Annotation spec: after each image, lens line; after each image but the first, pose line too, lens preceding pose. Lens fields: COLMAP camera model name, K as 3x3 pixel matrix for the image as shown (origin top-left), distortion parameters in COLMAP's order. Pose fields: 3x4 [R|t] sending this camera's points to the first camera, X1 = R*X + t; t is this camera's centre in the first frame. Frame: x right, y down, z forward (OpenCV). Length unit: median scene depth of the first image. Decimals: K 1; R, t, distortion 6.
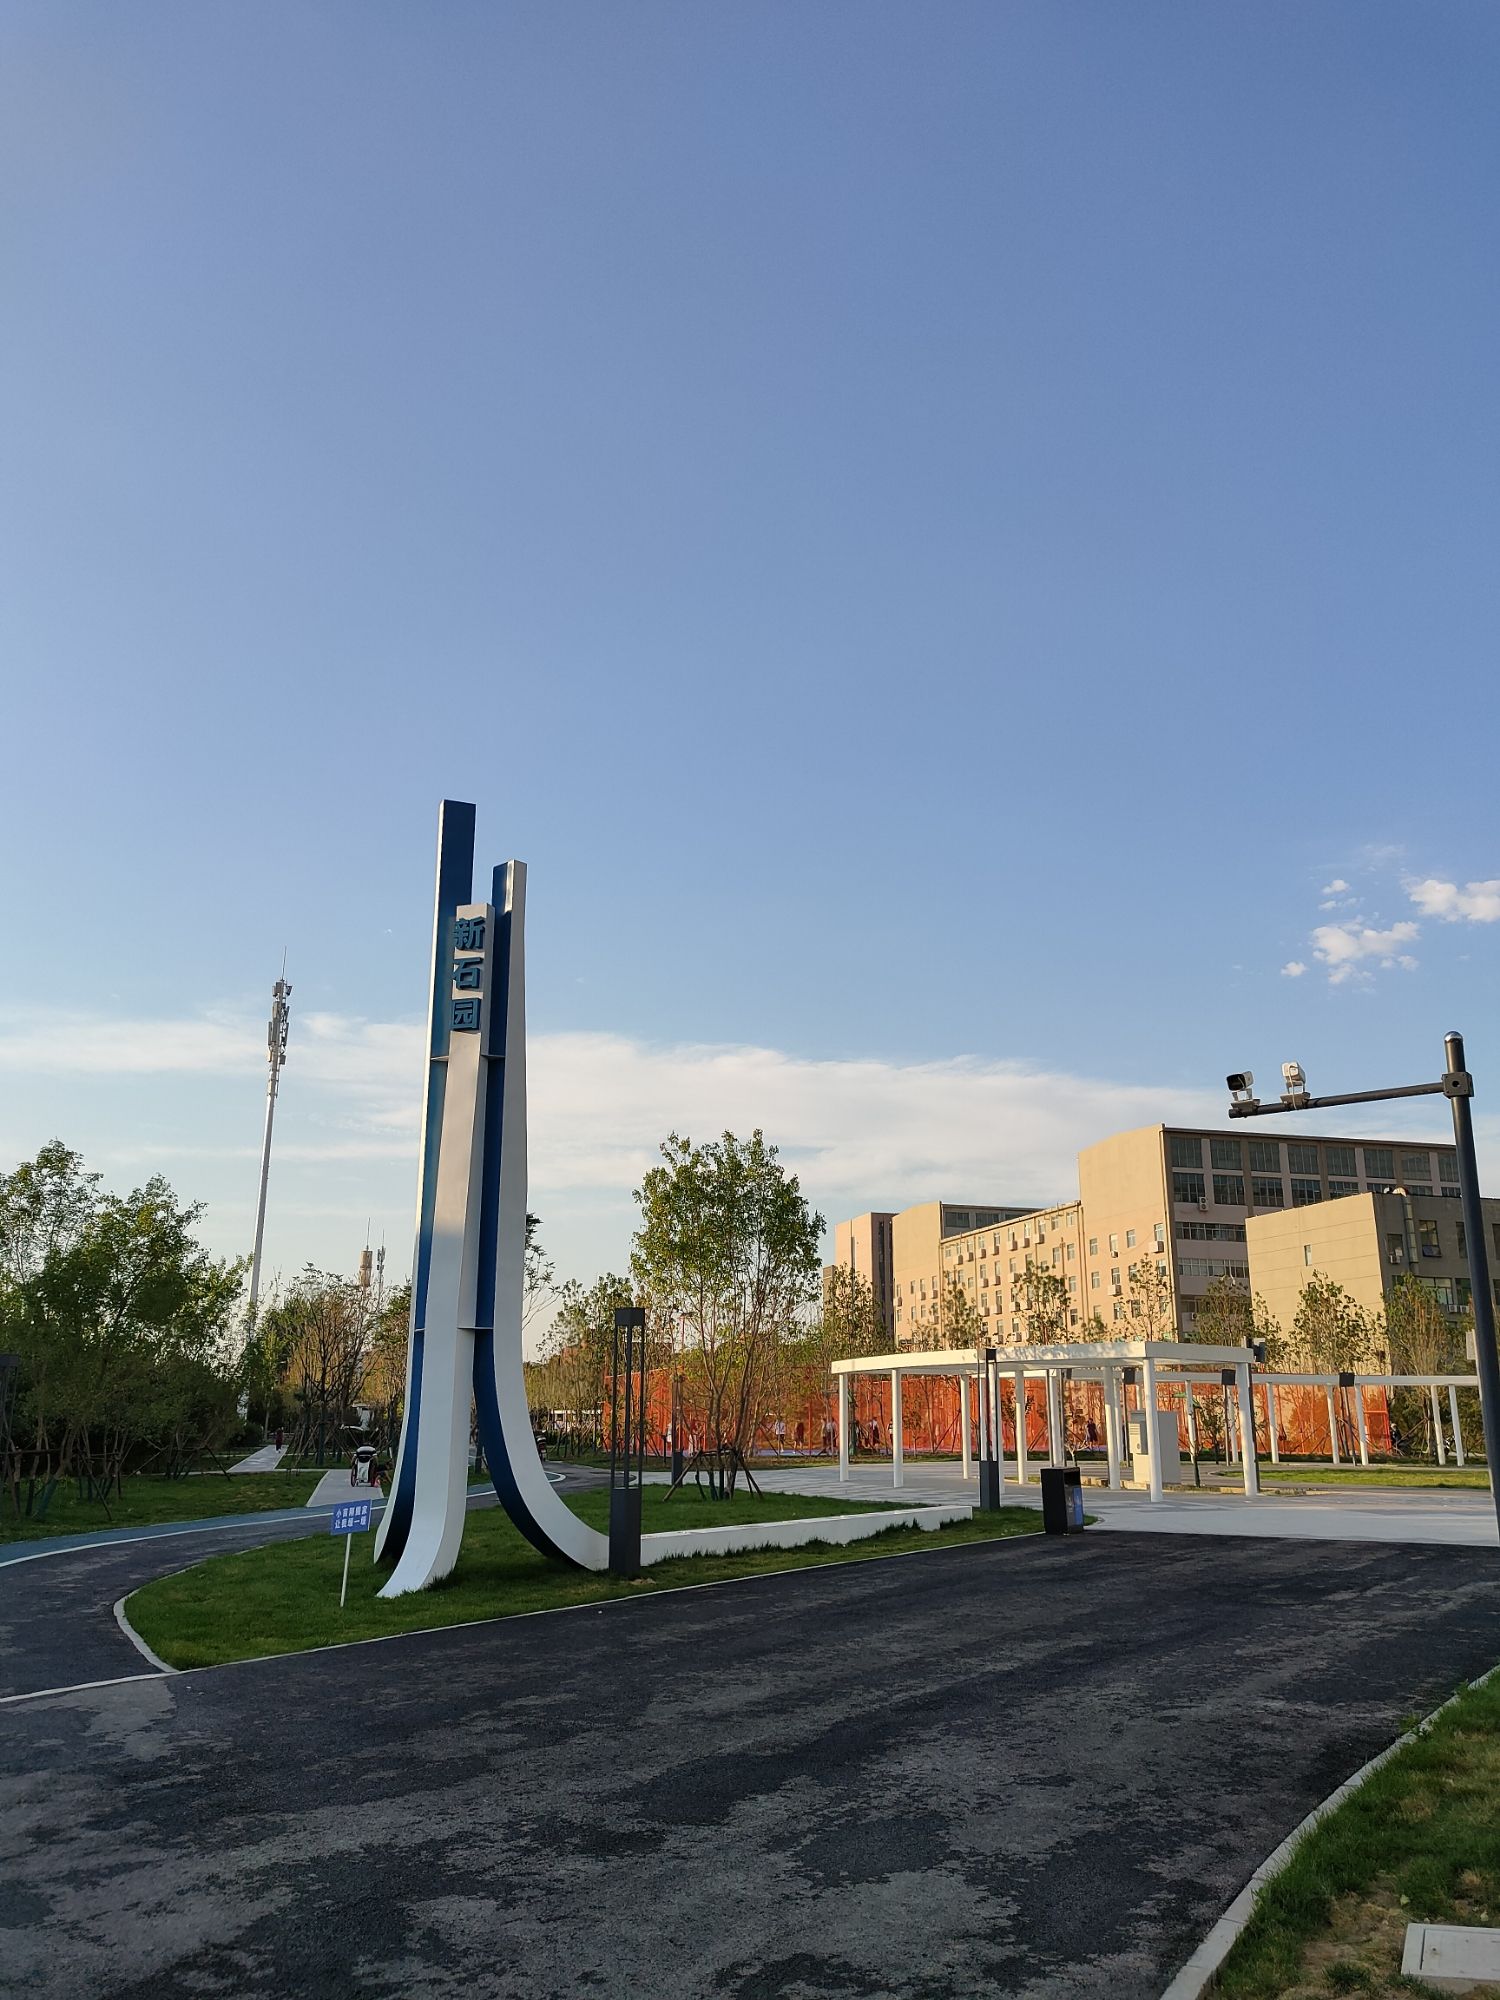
lens RADIAL K [[1550.5, 0, 750.0], [0, 1550.5, 1000.0], [0, 0, 1]] dist [0.042510, -0.000299]
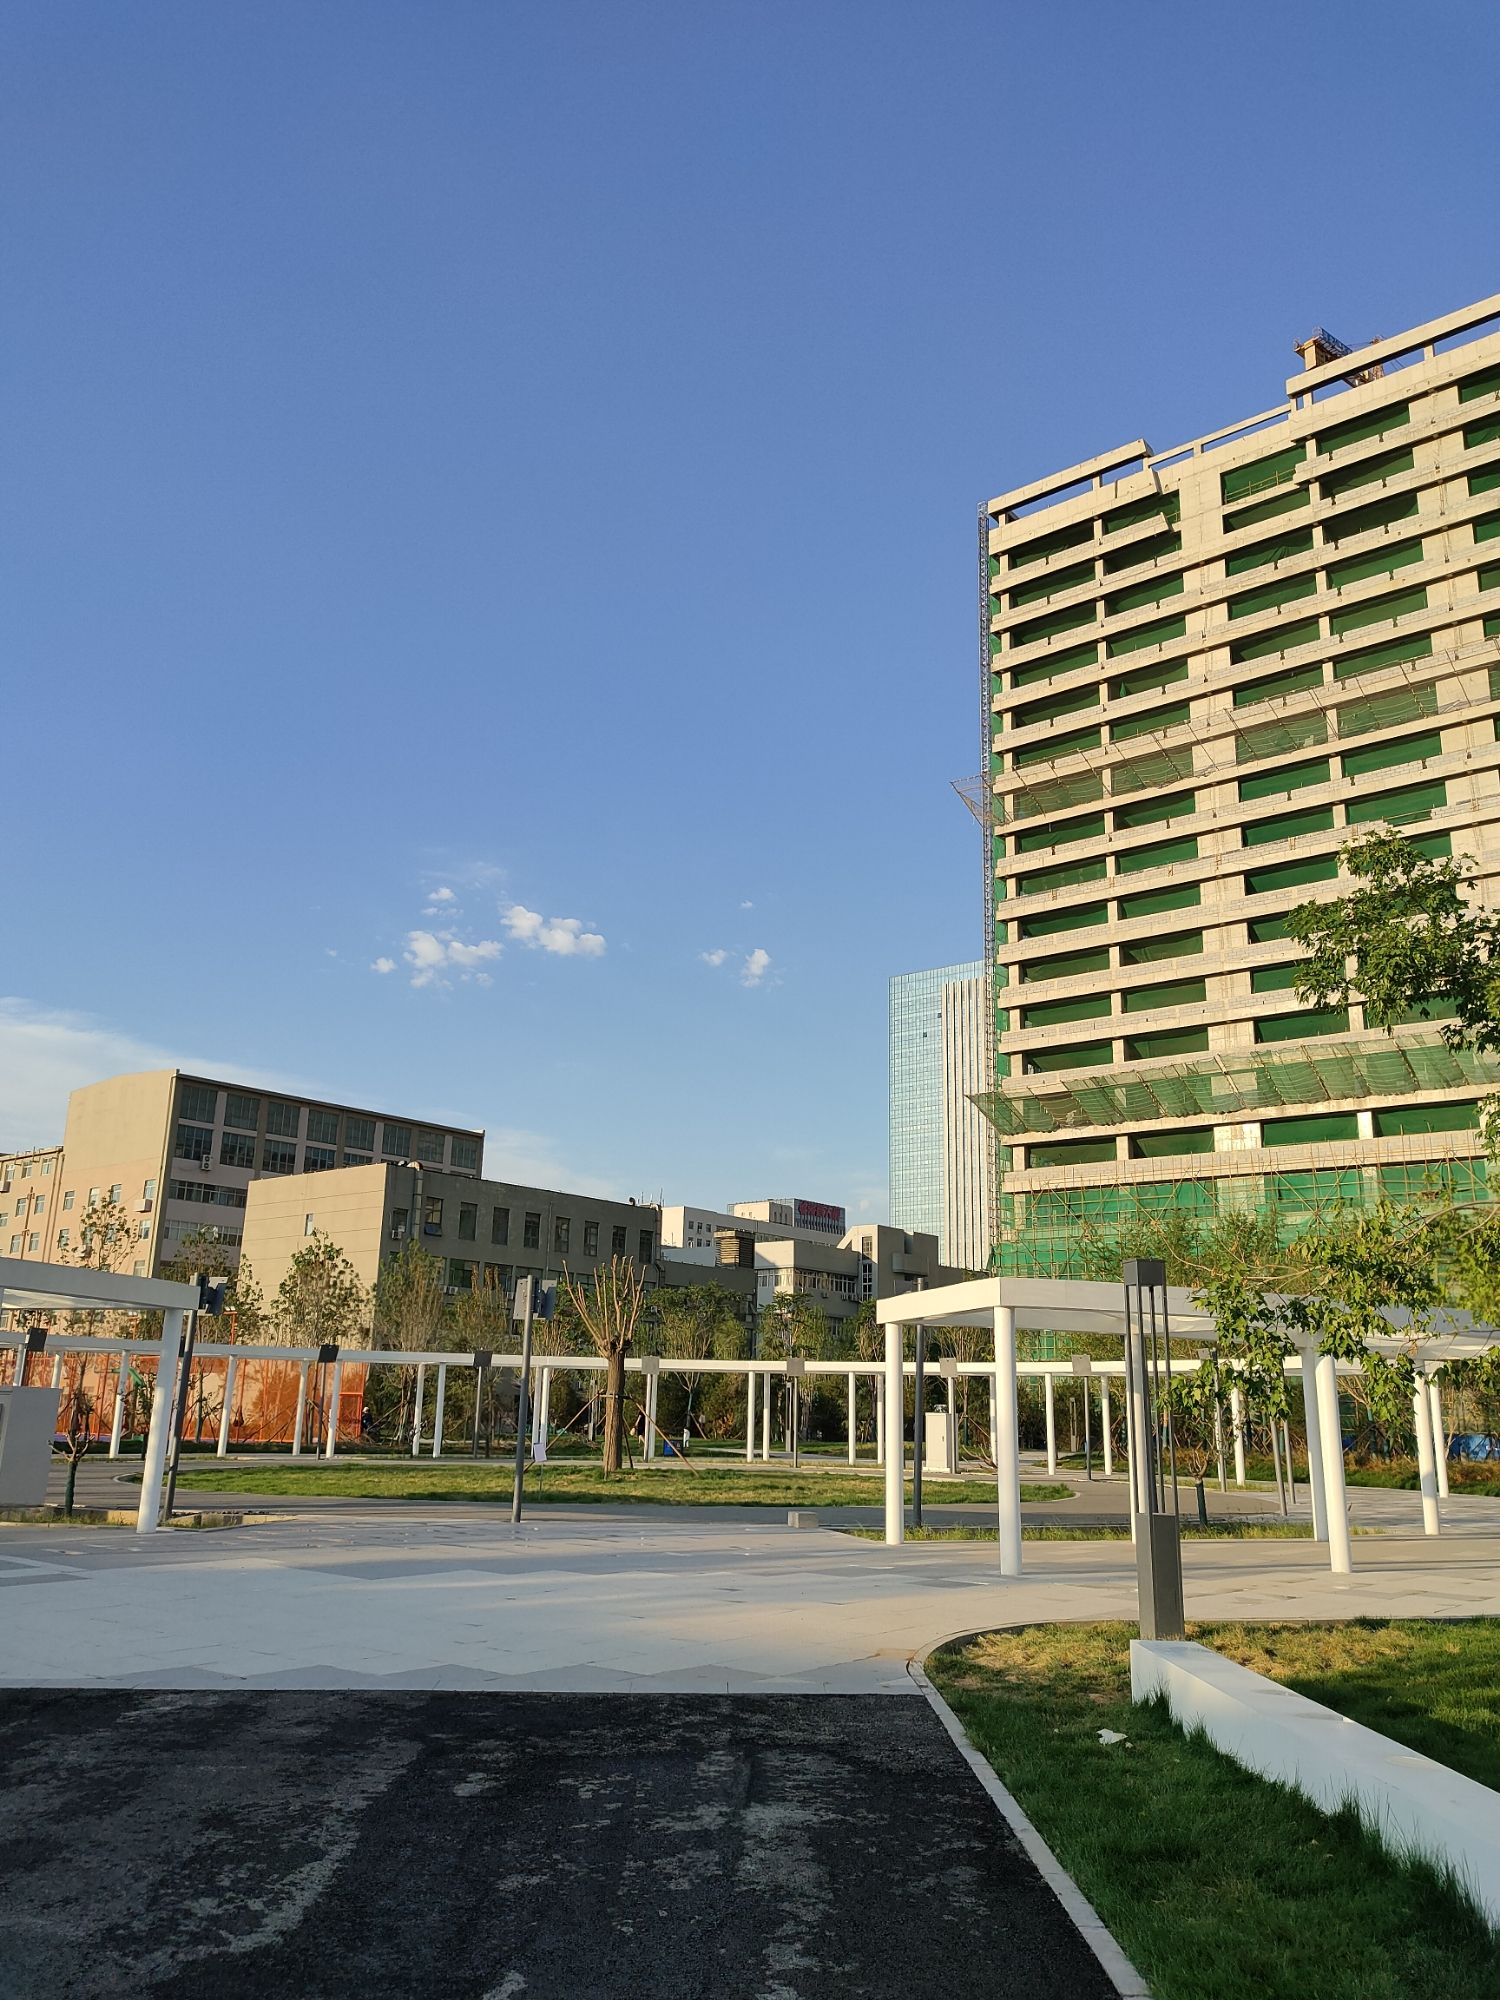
lens RADIAL K [[1550.5, 0, 750.0], [0, 1550.5, 1000.0], [0, 0, 1]] dist [0.042510, -0.000299]
pose [[0.814714, 0.164120, 0.556153, 0.045097], [-0.170236, 0.984543, -0.041156, 0.032965], [-0.554311, -0.061147, 0.830060, 0.123456]]
